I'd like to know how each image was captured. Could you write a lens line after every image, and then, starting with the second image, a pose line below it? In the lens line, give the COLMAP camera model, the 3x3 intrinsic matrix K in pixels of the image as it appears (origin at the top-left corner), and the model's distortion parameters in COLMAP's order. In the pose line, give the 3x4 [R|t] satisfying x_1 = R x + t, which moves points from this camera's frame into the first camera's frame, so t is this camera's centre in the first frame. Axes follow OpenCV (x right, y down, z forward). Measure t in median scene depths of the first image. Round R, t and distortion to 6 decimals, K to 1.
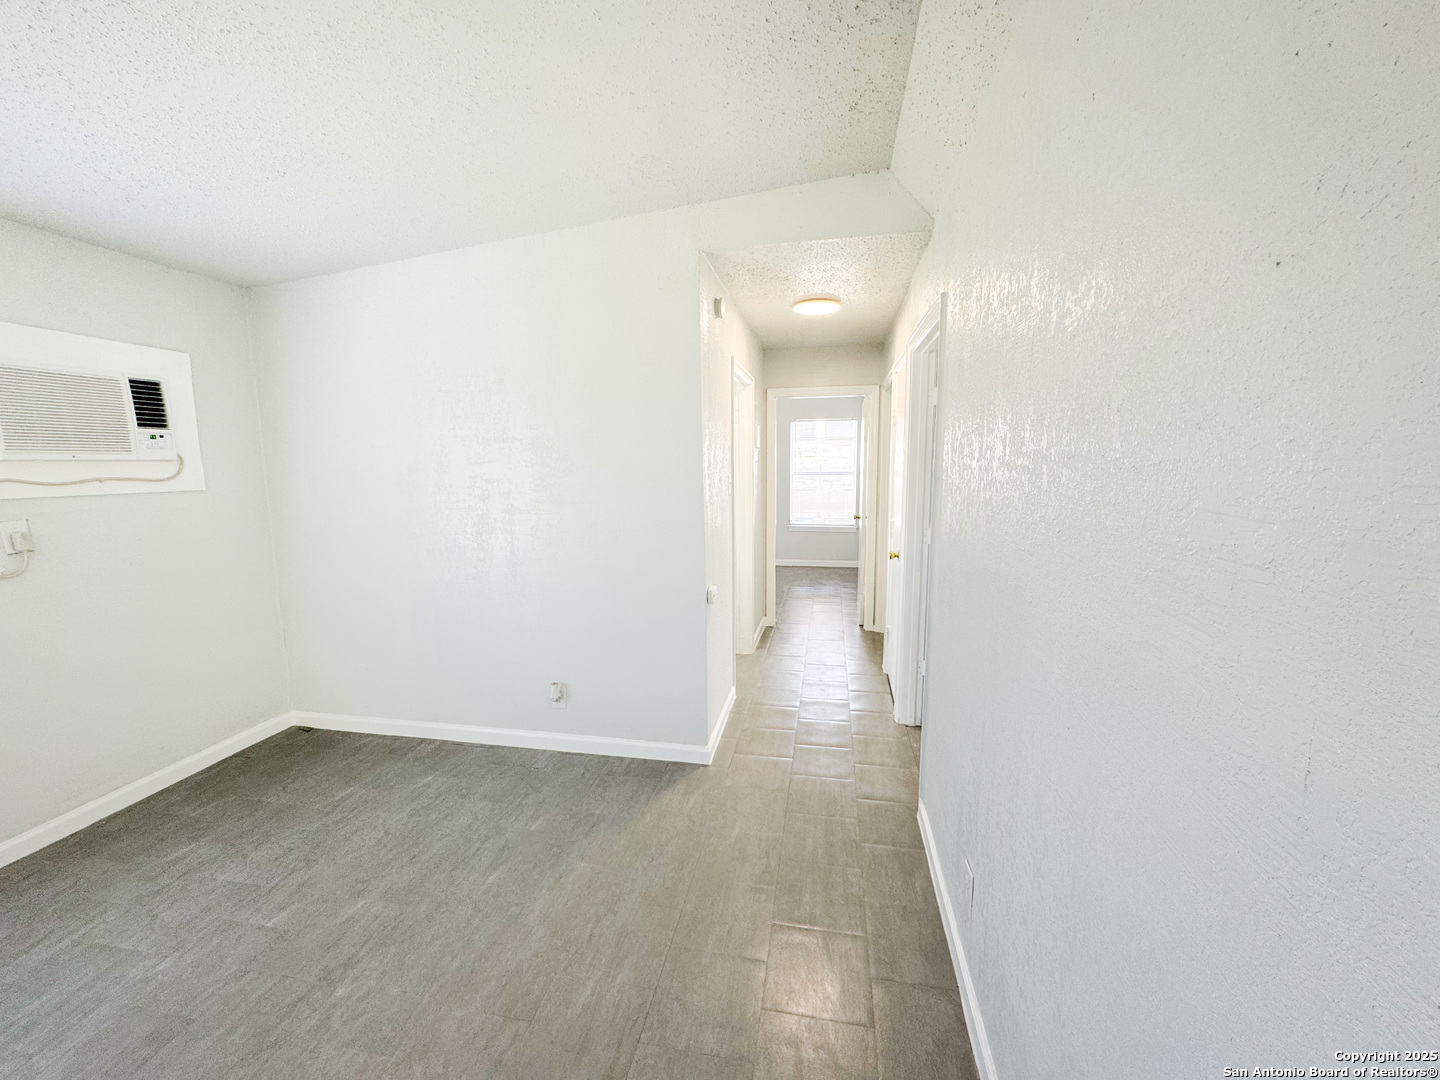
lens RADIAL K [[578.5, 0, 721.0], [0, 578.5, 540.5], [0, 0, 1]] dist [-0.003905, -0.000401]
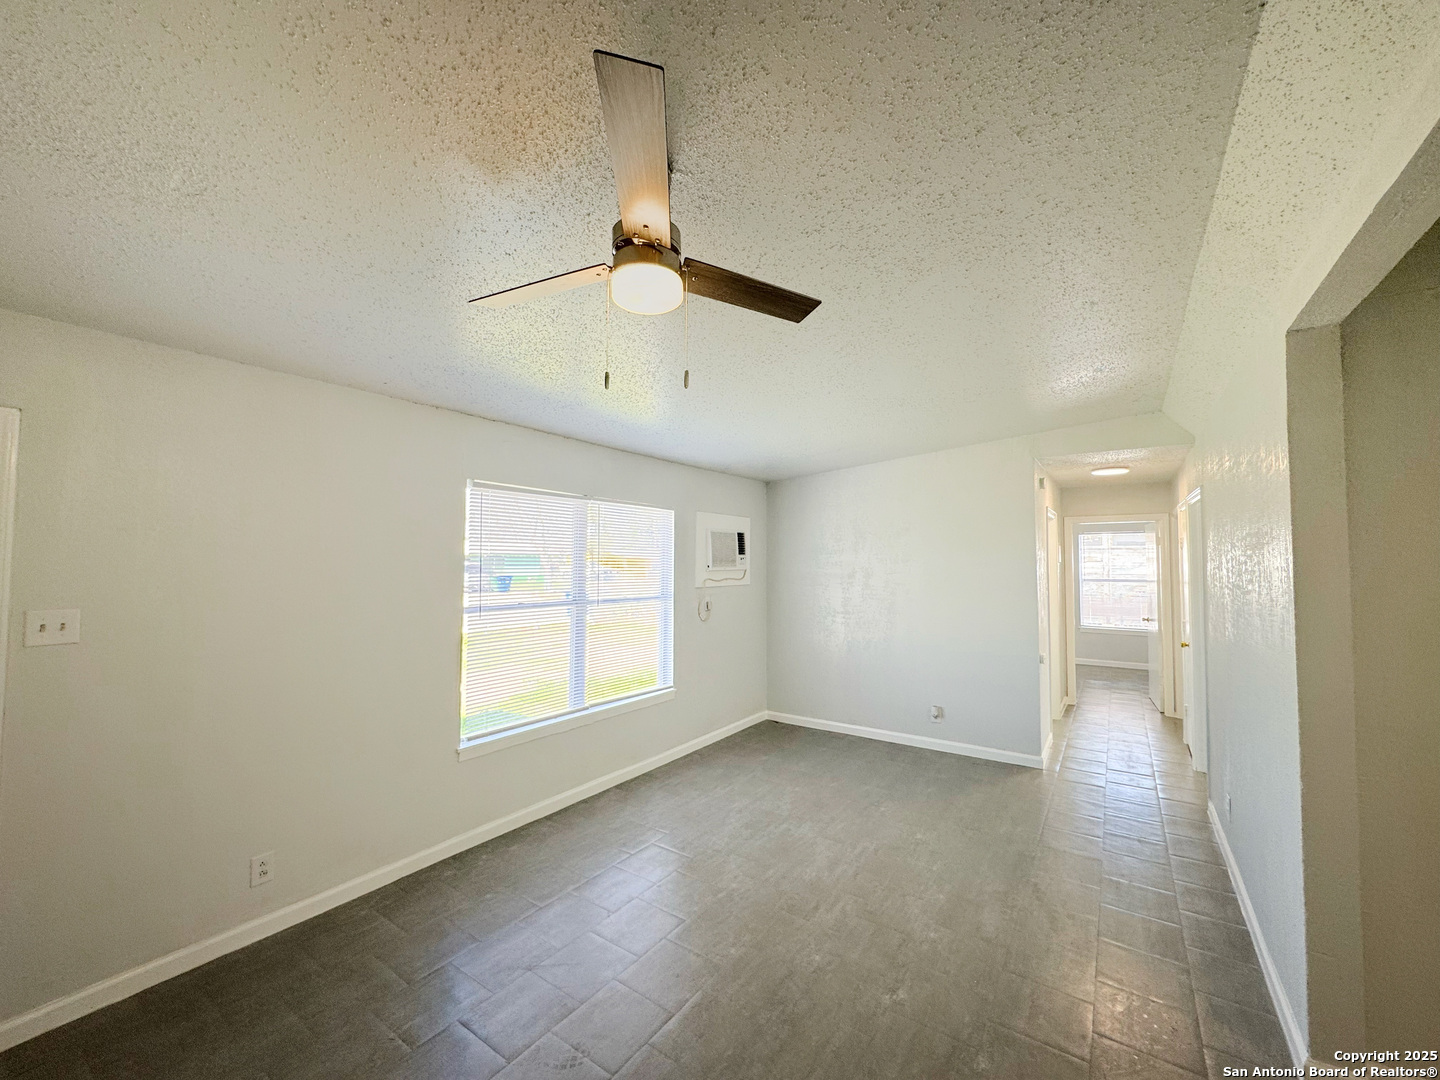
lens RADIAL K [[578.5, 0, 718.3], [0, 578.5, 537.6], [0, 0, 1]] dist [-0.003905, -0.000401]
pose [[0.913840, -0.005429, -0.406037, -0.164181], [-0.065657, 0.984778, -0.160938, 0.071774], [0.400730, 0.173731, 0.899574, -0.762122]]
